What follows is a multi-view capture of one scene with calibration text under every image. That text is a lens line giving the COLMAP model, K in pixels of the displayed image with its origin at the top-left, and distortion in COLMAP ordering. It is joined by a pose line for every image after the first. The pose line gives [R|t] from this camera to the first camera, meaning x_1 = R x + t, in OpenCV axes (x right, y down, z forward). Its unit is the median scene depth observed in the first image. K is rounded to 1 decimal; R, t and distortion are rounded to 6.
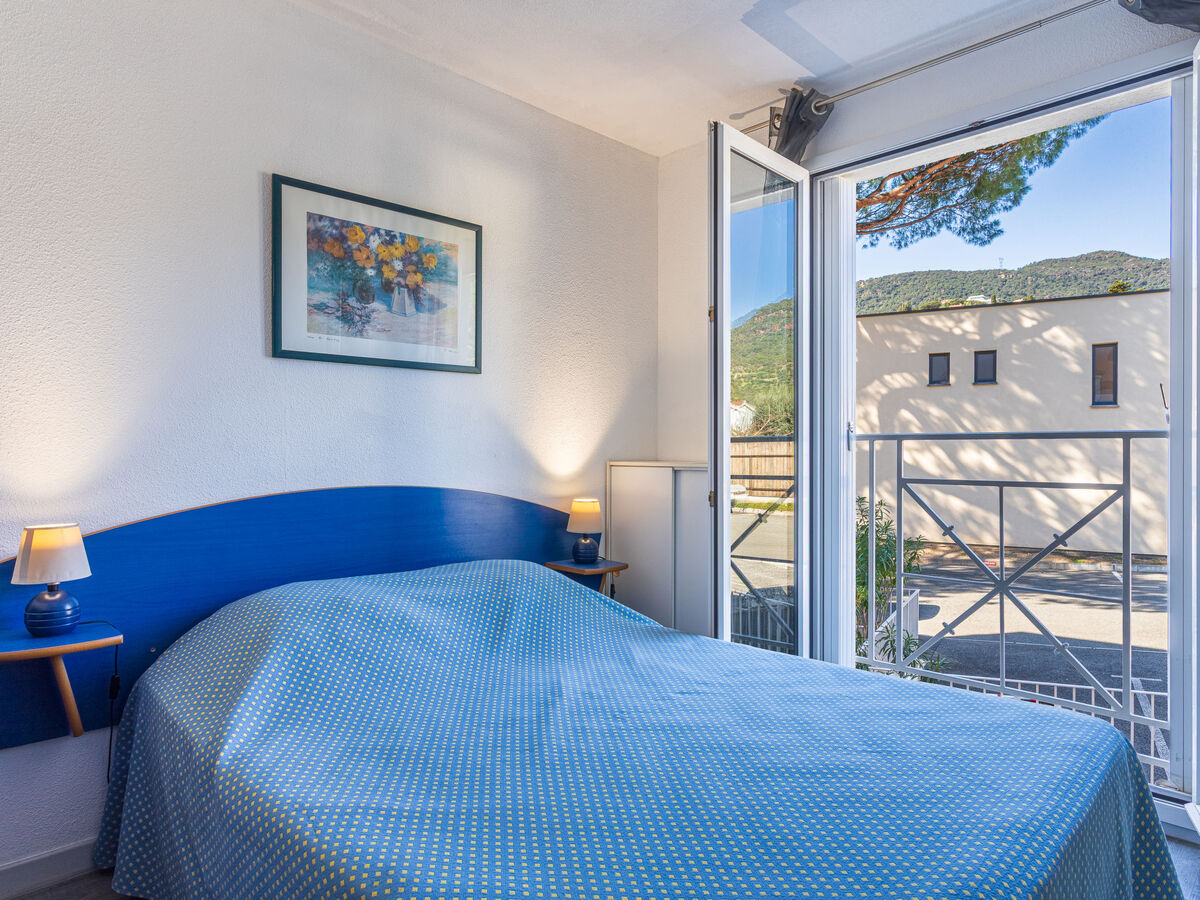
lens RADIAL K [[734.0, 0, 600.8], [0, 734.0, 449.4], [0, 0, 1]] dist [-0.001758, 0.004298]
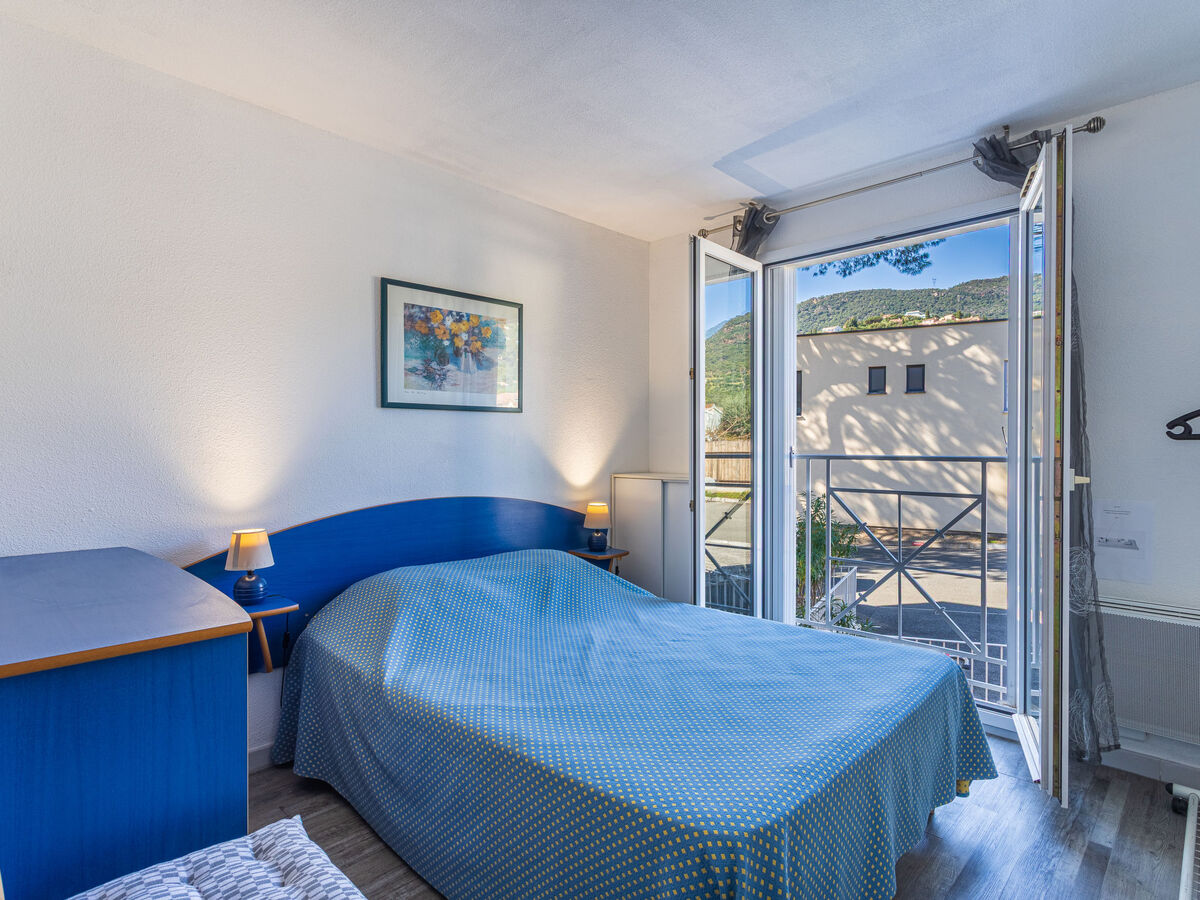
lens RADIAL K [[640.9, 0, 601.3], [0, 640.9, 447.7], [0, 0, 1]] dist [0.000382, 0.003851]
pose [[0.999797, -0.001230, 0.020123, -0.045299], [0.001143, 0.999990, 0.004319, -0.048038], [-0.020128, -0.004295, 0.999788, -0.216021]]
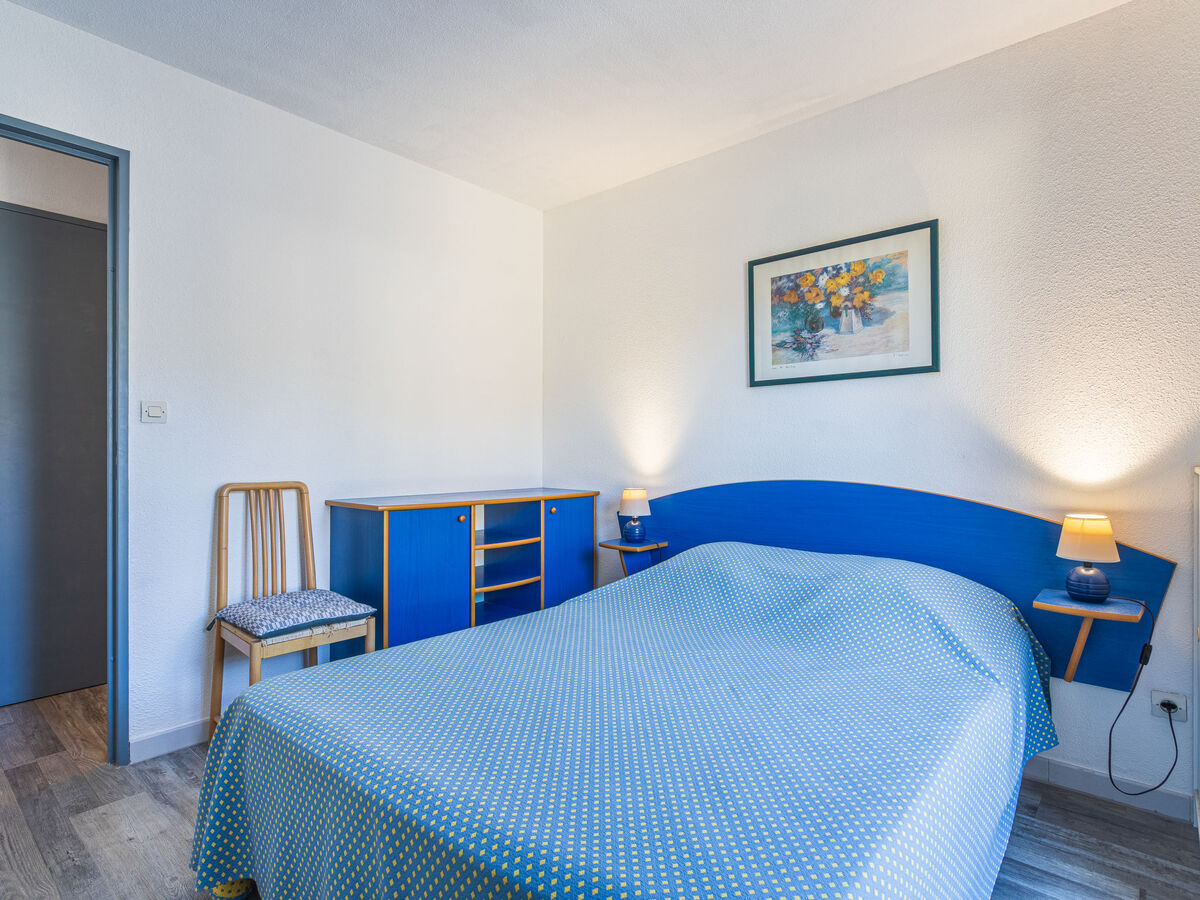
lens RADIAL K [[640.9, 0, 605.3], [0, 640.9, 451.0], [0, 0, 1]] dist [0.000382, 0.003851]
pose [[0.075284, 0.003198, -0.997157, 0.726539], [0.005270, 0.999980, 0.003605, -0.003911], [0.997148, -0.005527, 0.075265, 0.555726]]
